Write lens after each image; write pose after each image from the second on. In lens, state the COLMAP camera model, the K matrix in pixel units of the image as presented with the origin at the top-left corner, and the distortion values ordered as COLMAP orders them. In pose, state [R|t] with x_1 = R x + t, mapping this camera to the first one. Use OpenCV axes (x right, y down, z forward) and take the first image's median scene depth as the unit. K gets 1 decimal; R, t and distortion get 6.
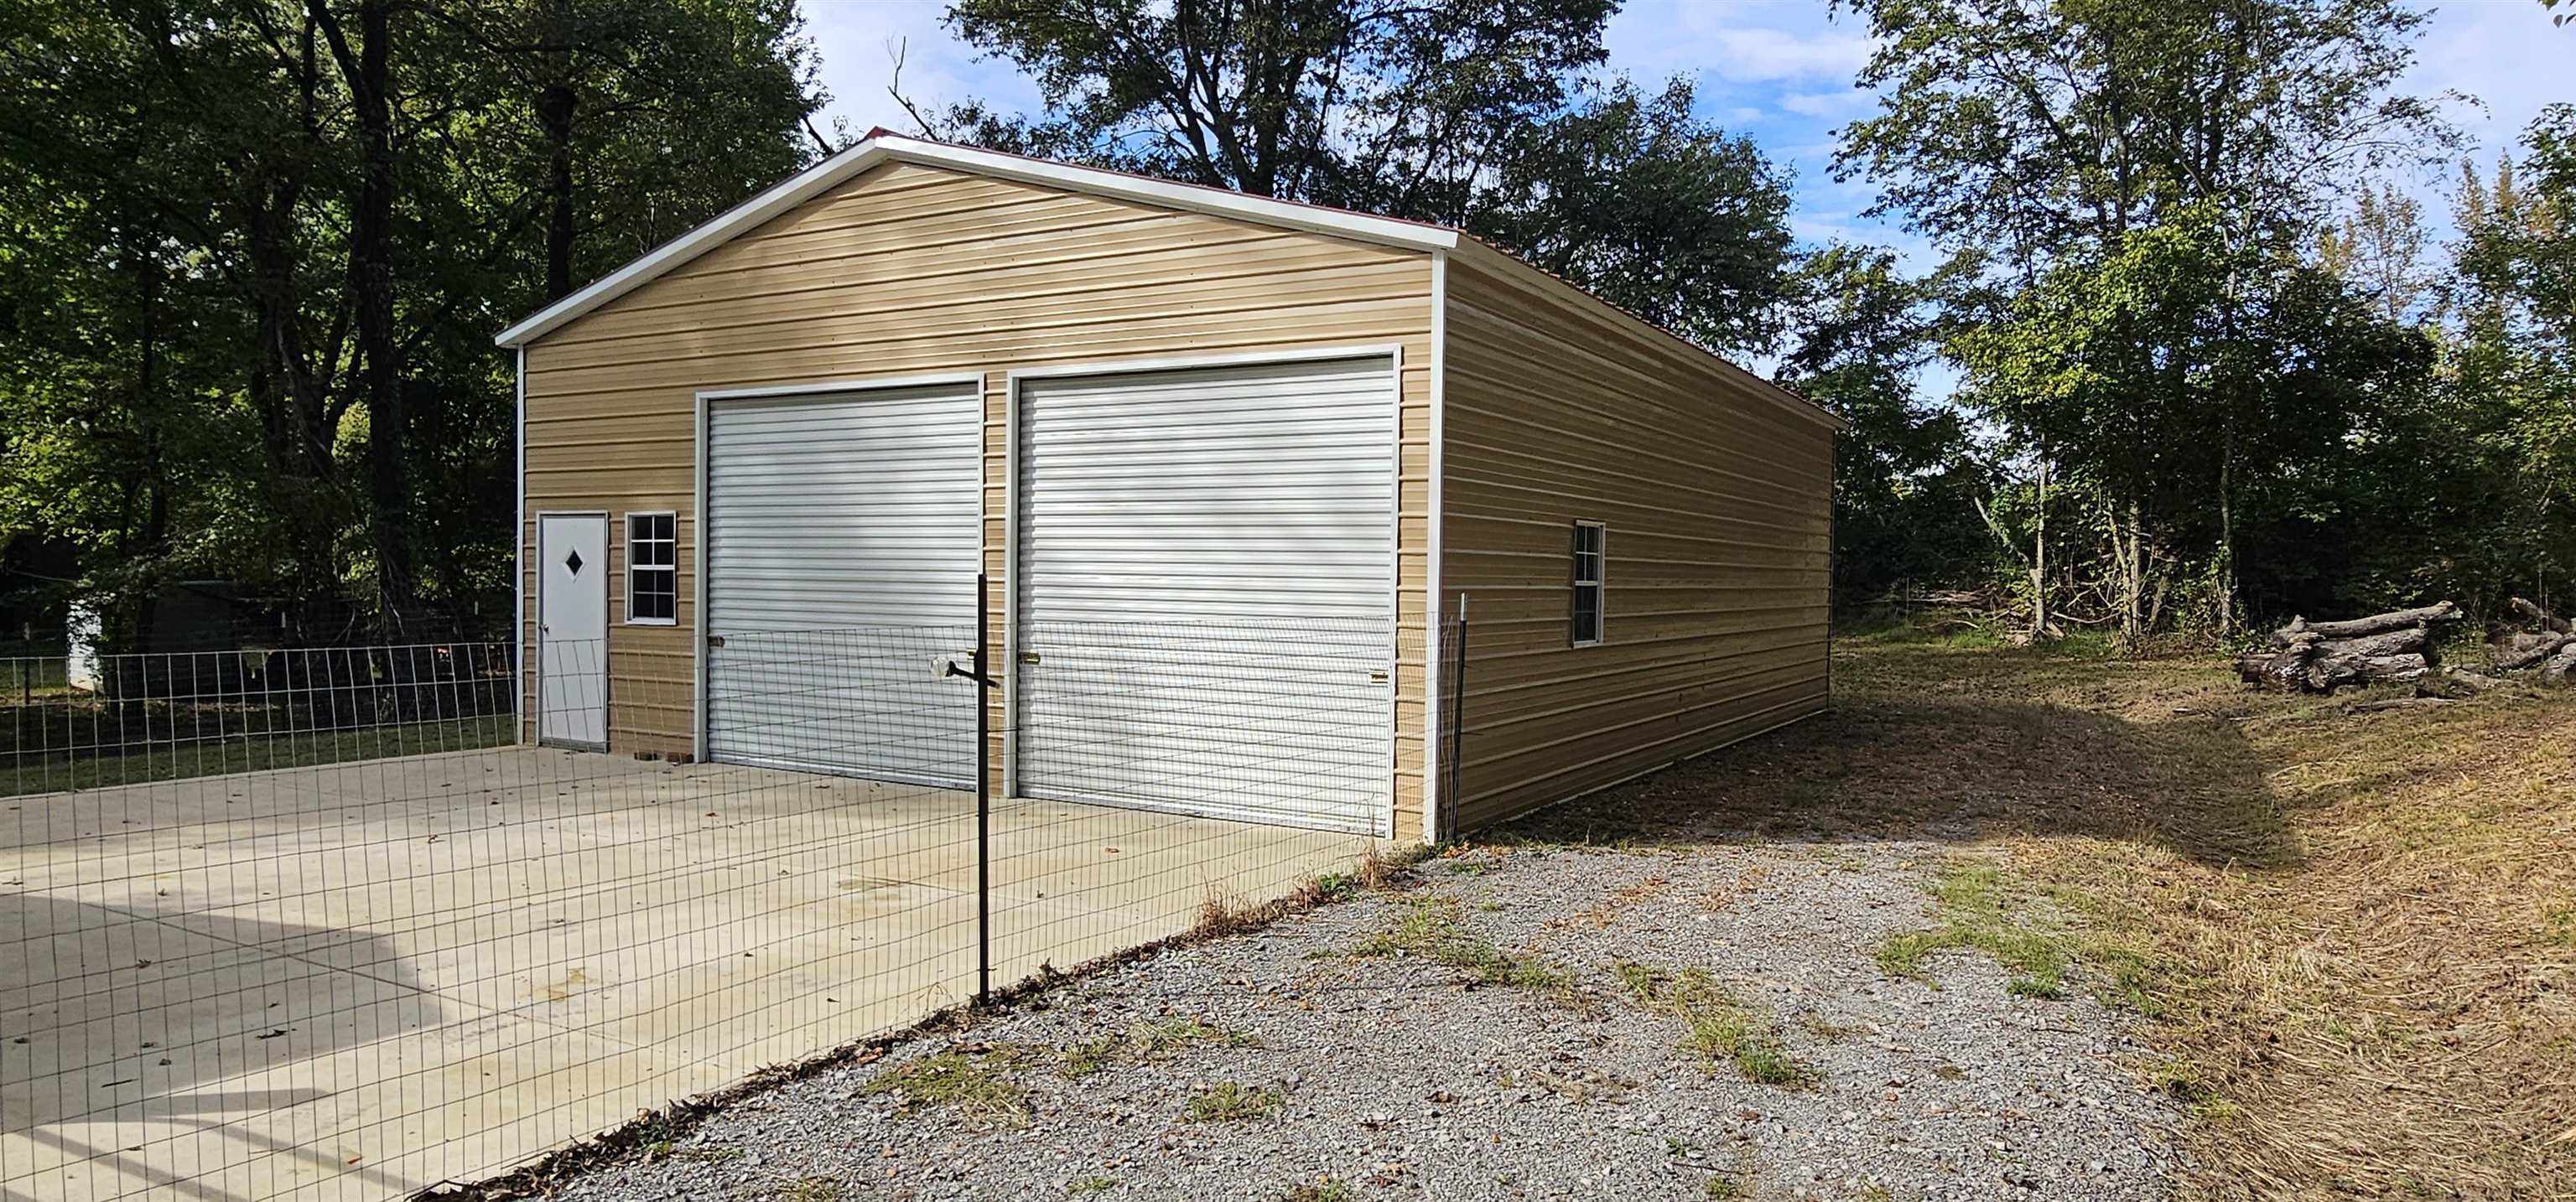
lens RADIAL K [[1518.0, 0, 1288.0], [0, 1518.0, 601.0], [0, 0, 1]] dist [0.001061, 0.000237]
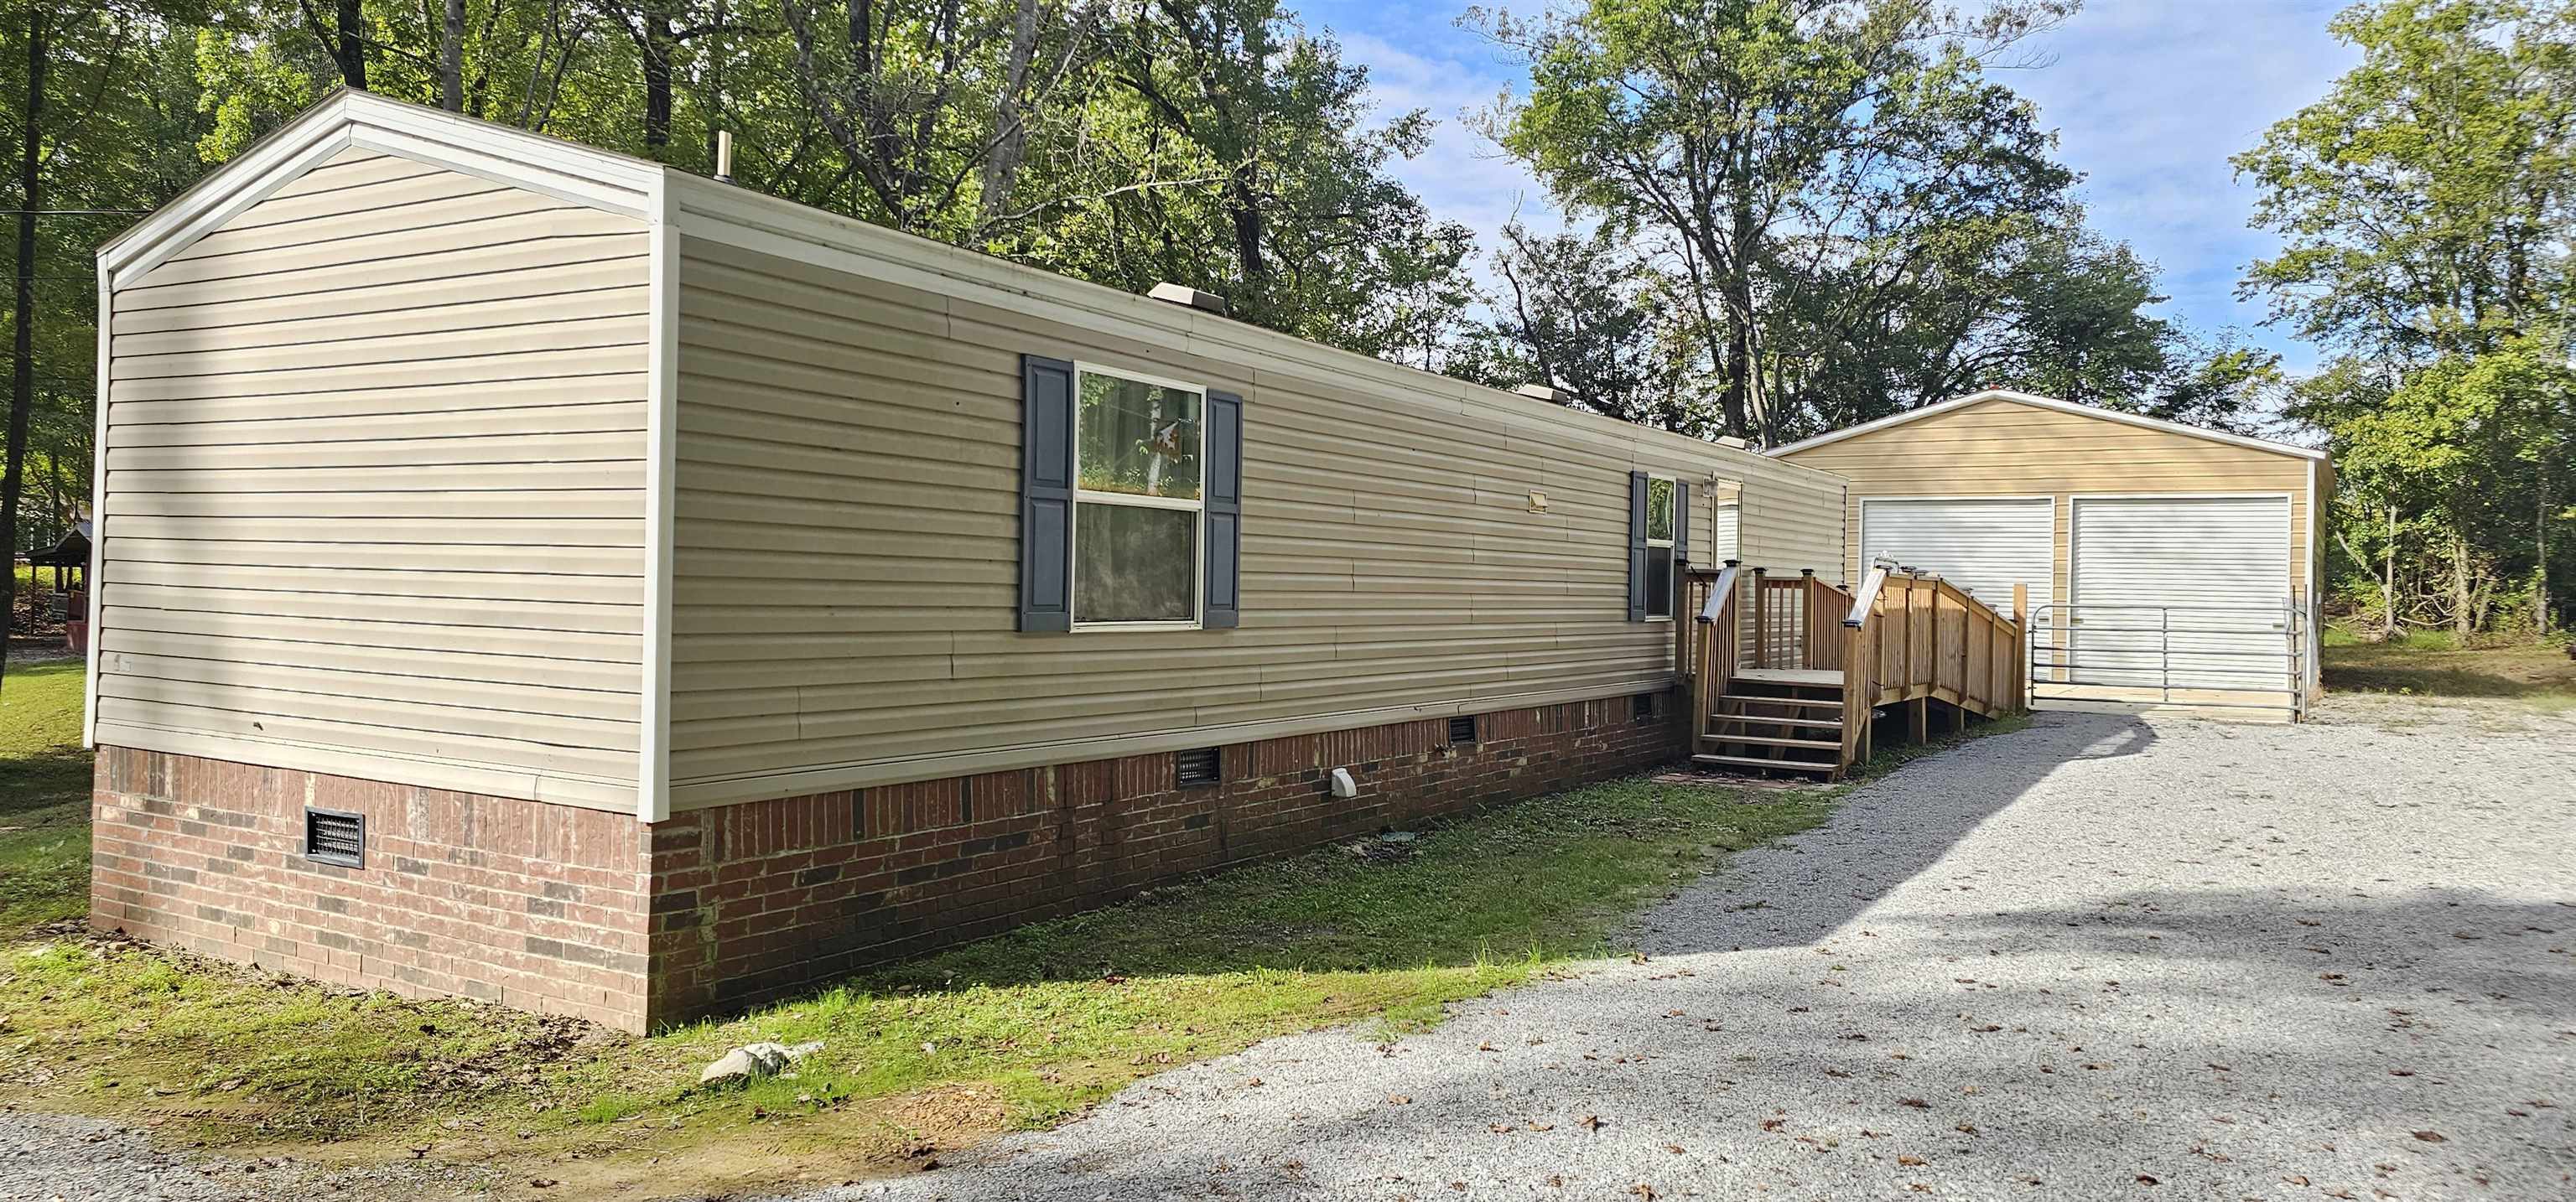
lens RADIAL K [[1713.0, 0, 1288.0], [0, 1713.0, 601.0], [0, 0, 1]] dist [0.029754, -0.003098]
pose [[0.999877, 0.003379, -0.015303, -0.530078], [-0.003515, 0.999954, -0.008911, 0.012125], [0.015272, 0.008964, 0.999843, -0.642496]]
